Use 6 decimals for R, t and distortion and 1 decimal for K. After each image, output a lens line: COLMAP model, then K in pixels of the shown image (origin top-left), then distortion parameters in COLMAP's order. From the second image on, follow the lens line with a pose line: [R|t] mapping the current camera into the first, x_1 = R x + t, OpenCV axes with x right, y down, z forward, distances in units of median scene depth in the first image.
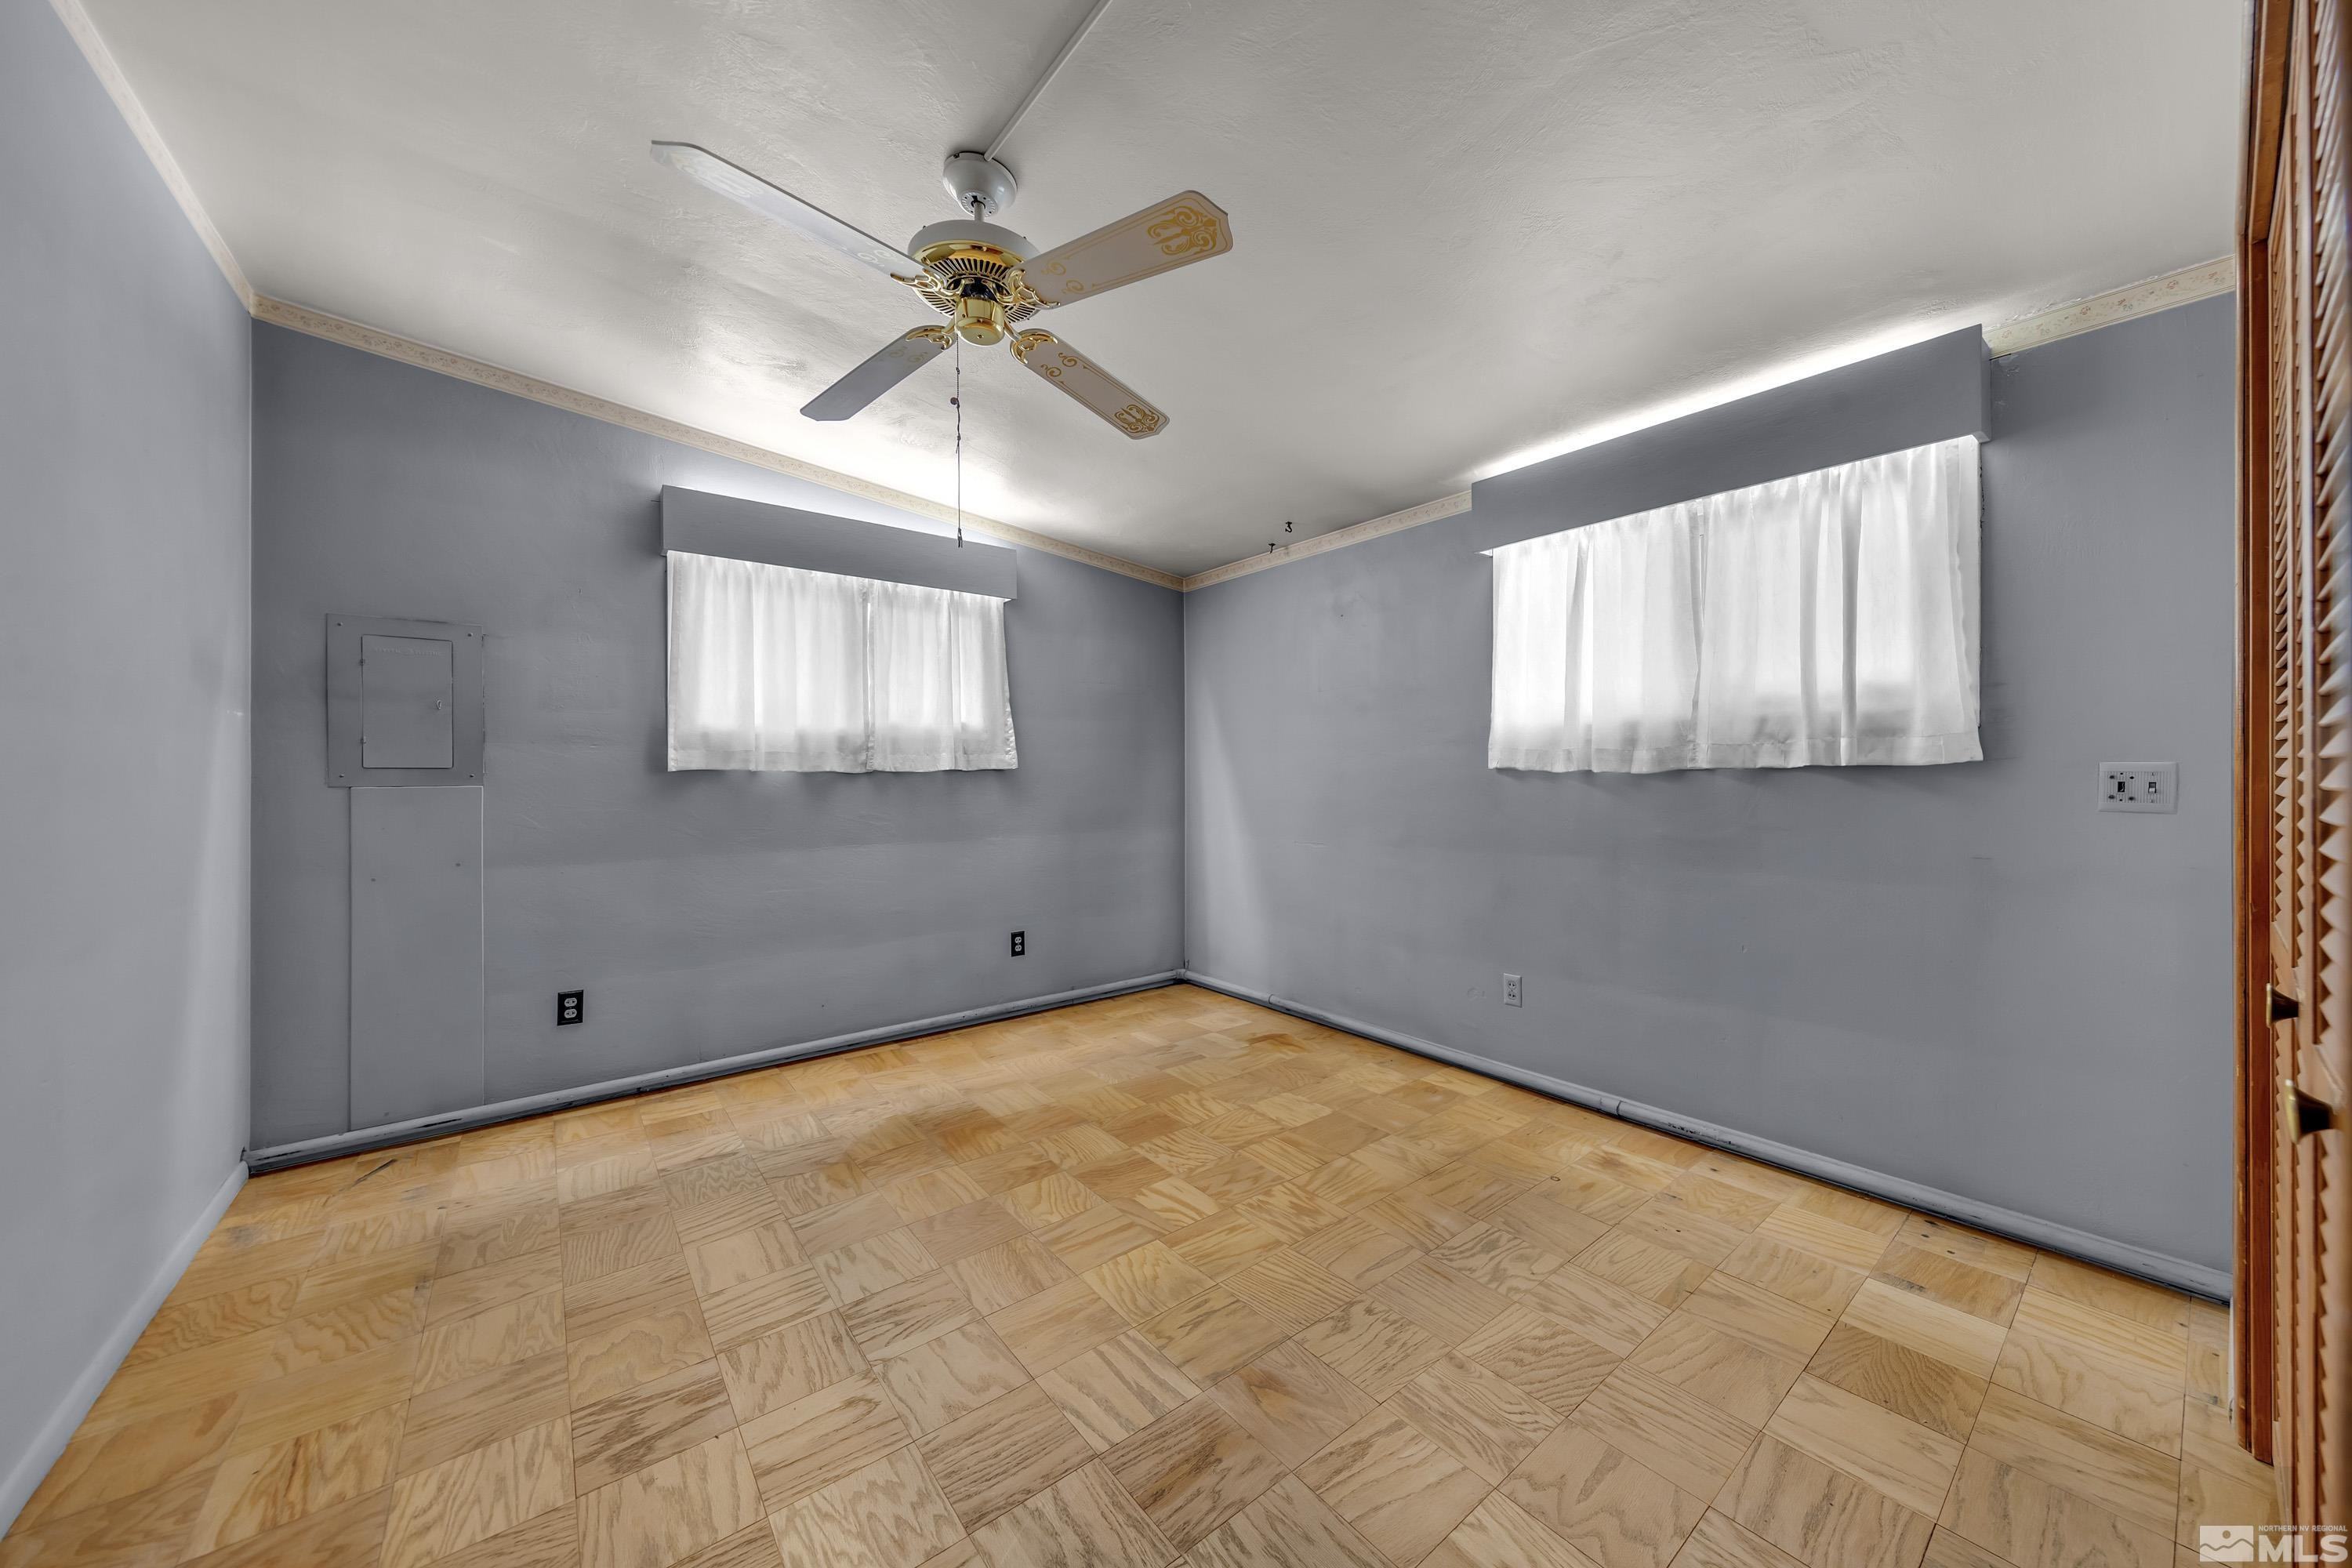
lens RADIAL K [[908.1, 0, 1231.6], [0, 908.1, 784.7], [0, 0, 1]] dist [0.007771, 0.000037]
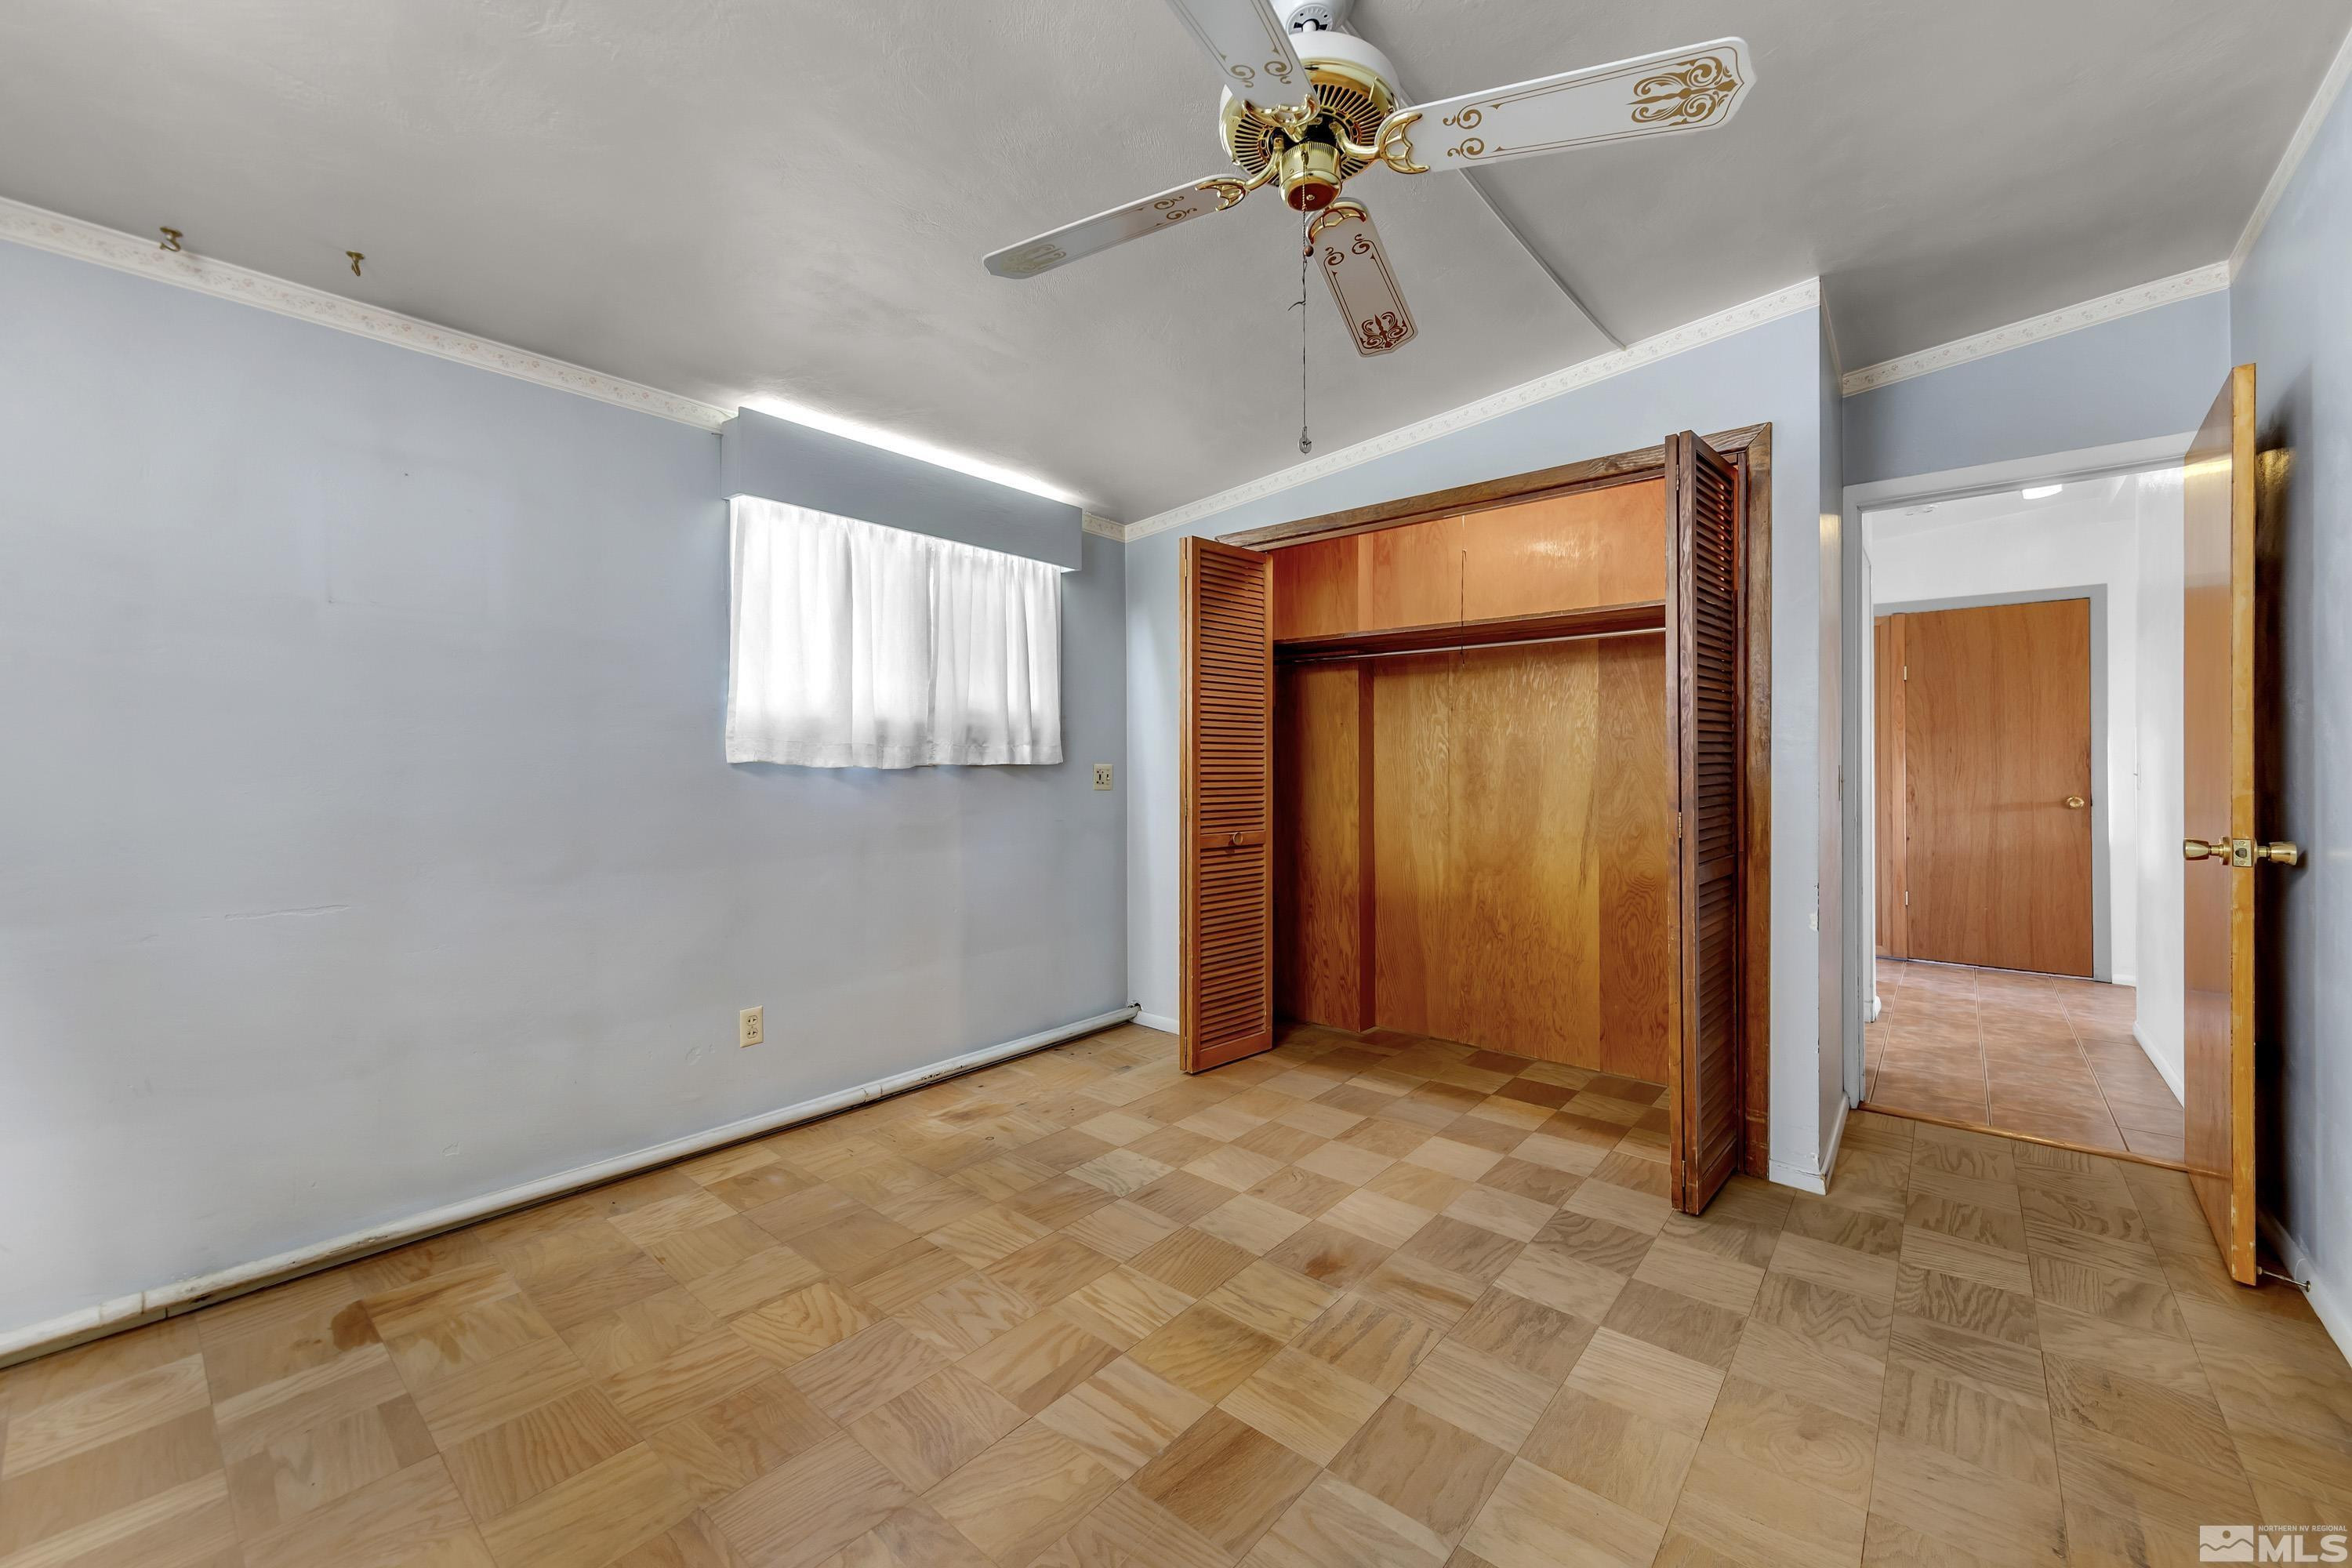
lens RADIAL K [[908.1, 0, 1231.6], [0, 908.1, 784.7], [0, 0, 1]] dist [0.007771, 0.000037]
pose [[-0.241621, -0.004526, 0.970360, -0.668479], [0.018361, 0.999789, 0.009235, 0.003823], [-0.970197, 0.020049, -0.241487, 0.842959]]
